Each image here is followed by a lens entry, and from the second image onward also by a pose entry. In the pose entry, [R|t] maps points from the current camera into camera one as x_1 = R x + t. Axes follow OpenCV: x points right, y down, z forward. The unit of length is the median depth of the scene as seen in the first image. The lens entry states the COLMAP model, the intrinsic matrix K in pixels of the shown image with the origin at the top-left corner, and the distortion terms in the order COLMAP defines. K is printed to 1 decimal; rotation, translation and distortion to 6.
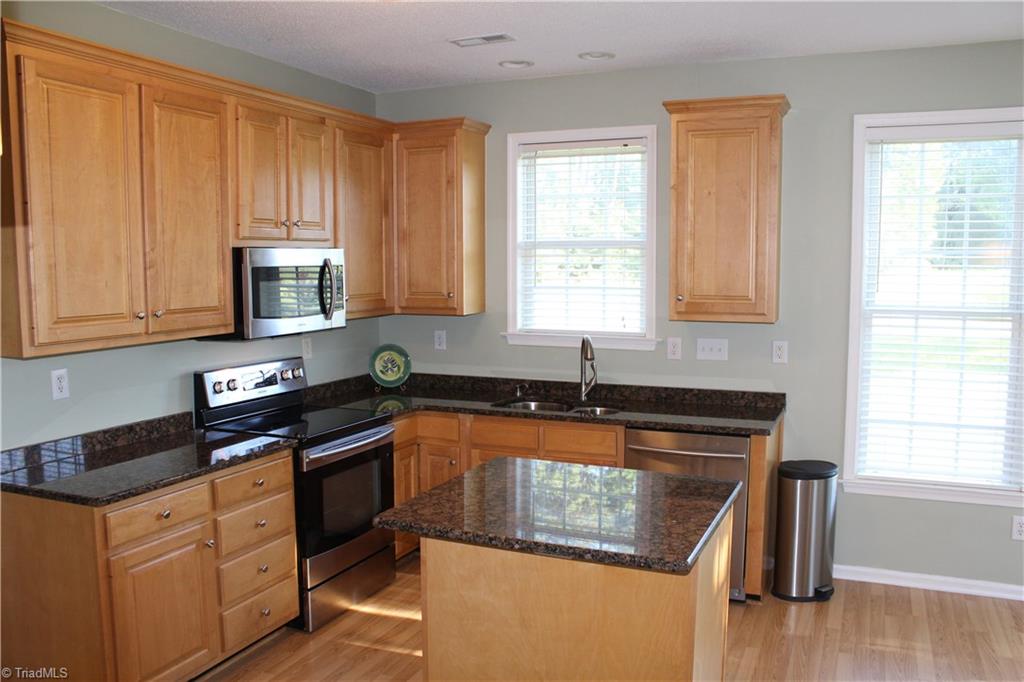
lens RADIAL K [[845.0, 0, 512.0], [0, 845.0, 341.0], [0, 0, 1]] dist [-0.172793, 0.162642]
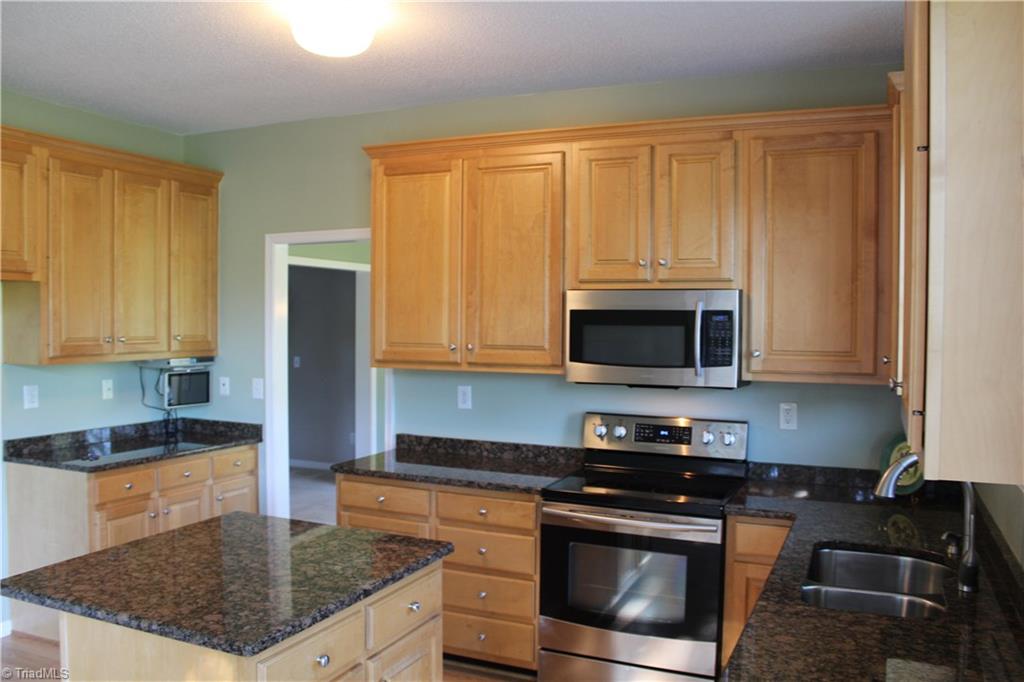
lens RADIAL K [[845.0, 0, 512.0], [0, 845.0, 341.0], [0, 0, 1]] dist [-0.172793, 0.162642]
pose [[-0.003814, 0.030662, -0.999523, 0.622628], [-0.104062, 0.994091, 0.030892, -0.067880], [0.994563, 0.104130, -0.000600, 0.835236]]
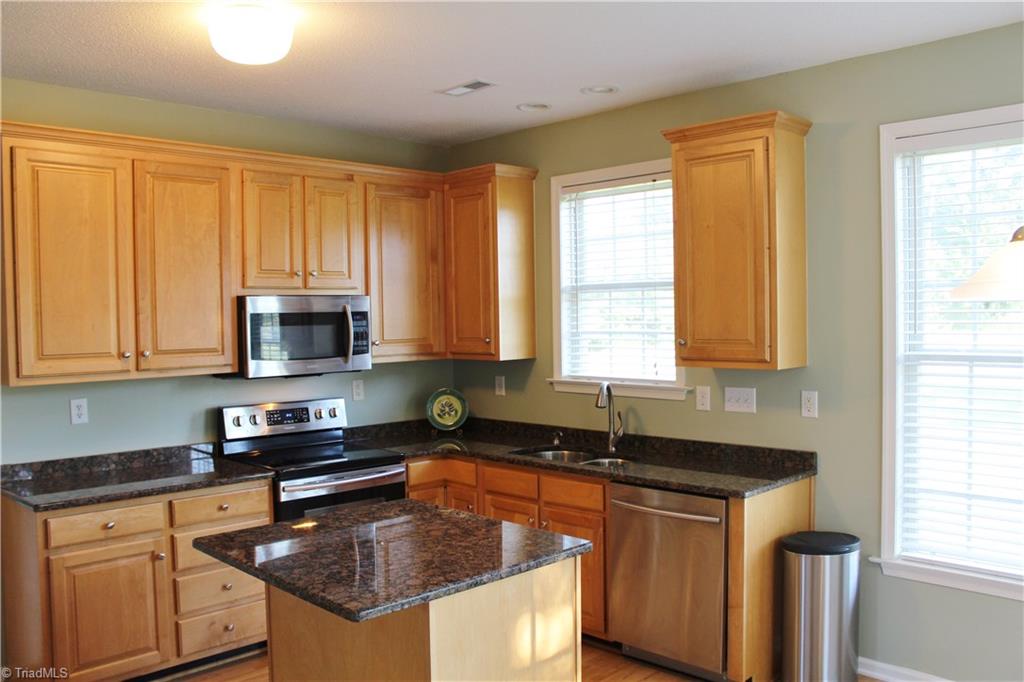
lens RADIAL K [[845.0, 0, 512.0], [0, 845.0, 341.0], [0, 0, 1]] dist [-0.172793, 0.162642]
pose [[0.929472, -0.001270, -0.368891, 0.378011], [-0.021077, 0.998178, -0.056543, 0.002928], [0.368290, 0.060330, 0.927751, 0.088421]]
